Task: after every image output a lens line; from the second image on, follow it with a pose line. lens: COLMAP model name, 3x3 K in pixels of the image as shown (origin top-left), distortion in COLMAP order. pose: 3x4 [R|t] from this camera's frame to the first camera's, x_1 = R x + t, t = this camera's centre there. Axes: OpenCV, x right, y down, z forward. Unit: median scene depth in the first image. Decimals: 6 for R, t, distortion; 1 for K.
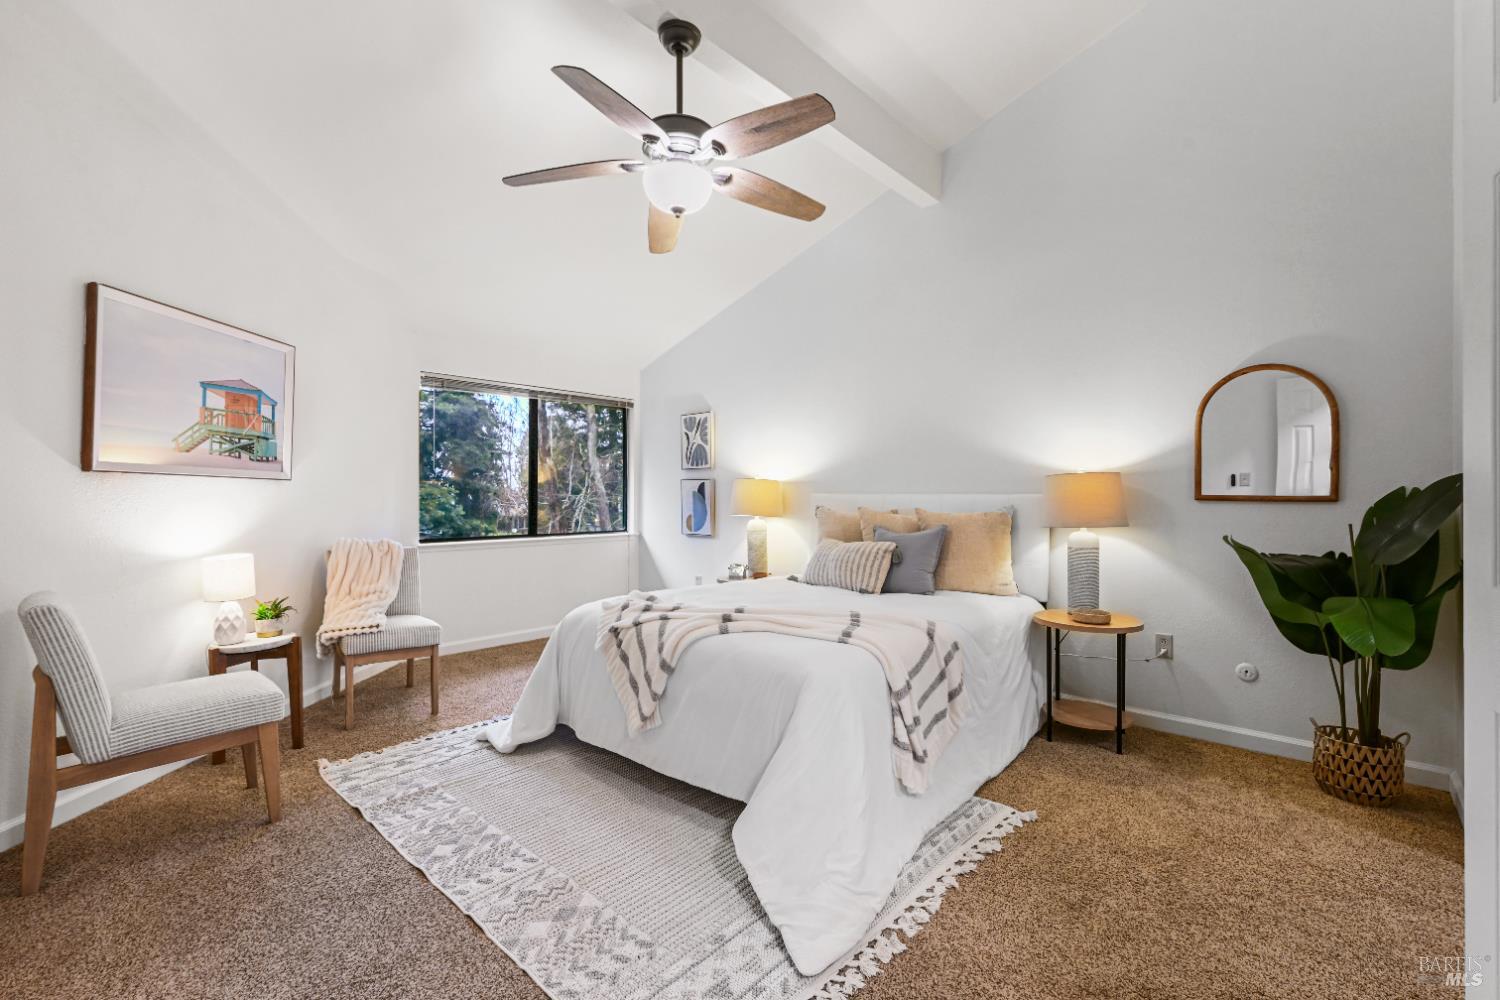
lens RADIAL K [[662.1, 0, 751.8], [0, 662.1, 493.3], [0, 0, 1]] dist [0.000624, 0.000698]
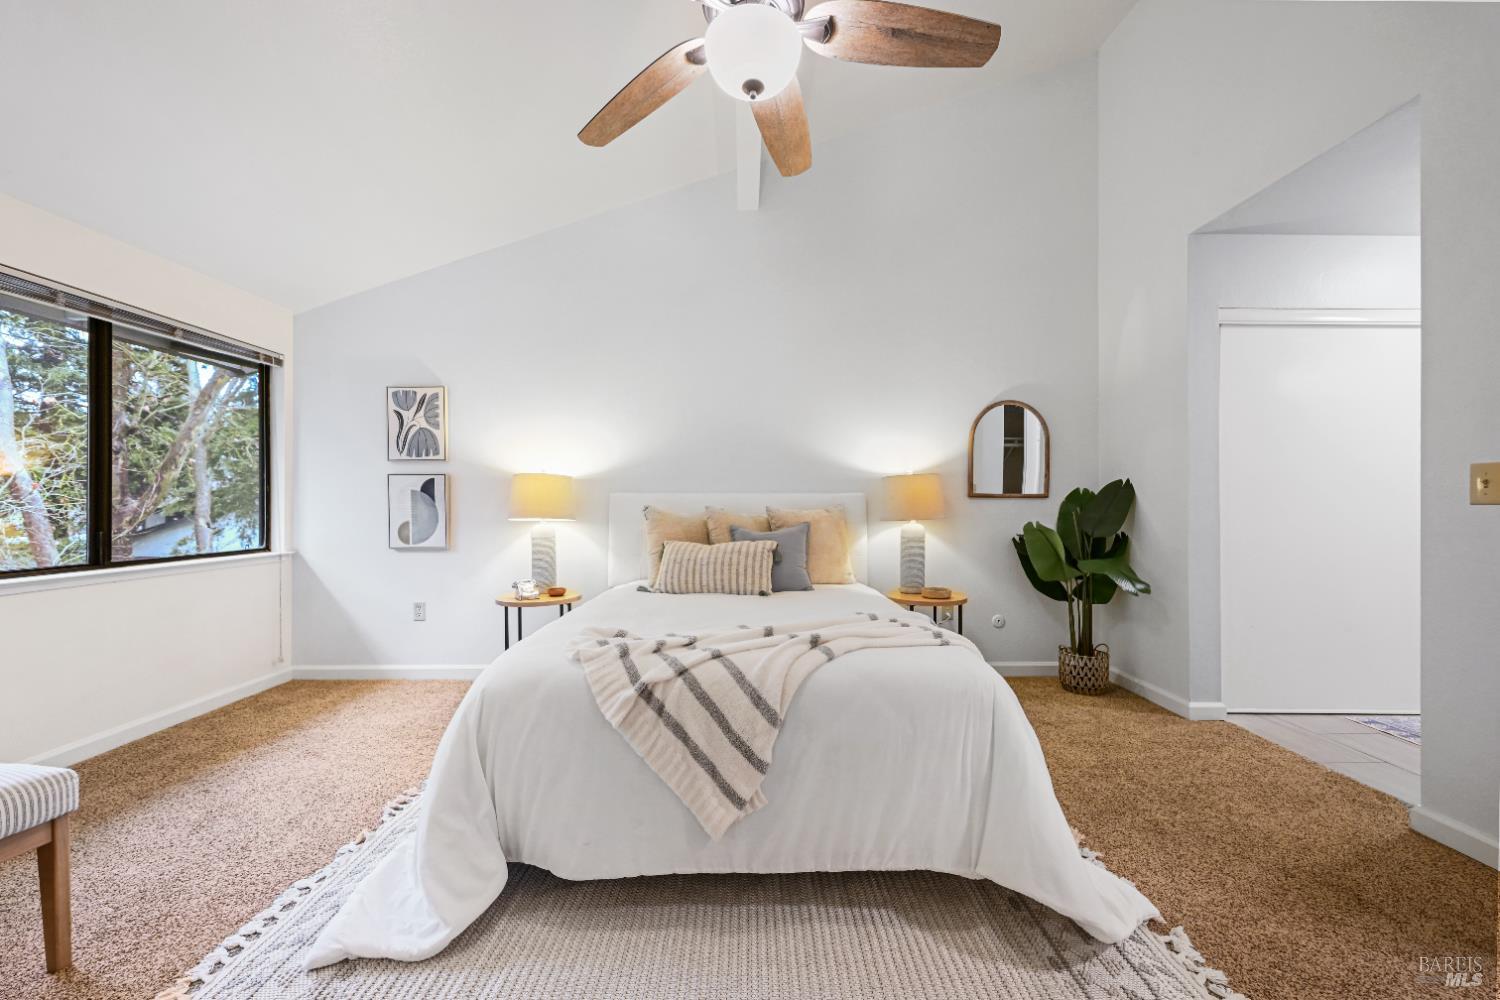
lens RADIAL K [[589.6, 0, 762.4], [0, 589.6, 506.2], [0, 0, 1]] dist [0.000331, 0.000325]
pose [[0.730150, -0.006271, 0.683258, -0.395061], [0.001657, 0.999971, 0.007407, 0.016738], [-0.683285, -0.004276, 0.730139, 0.376965]]
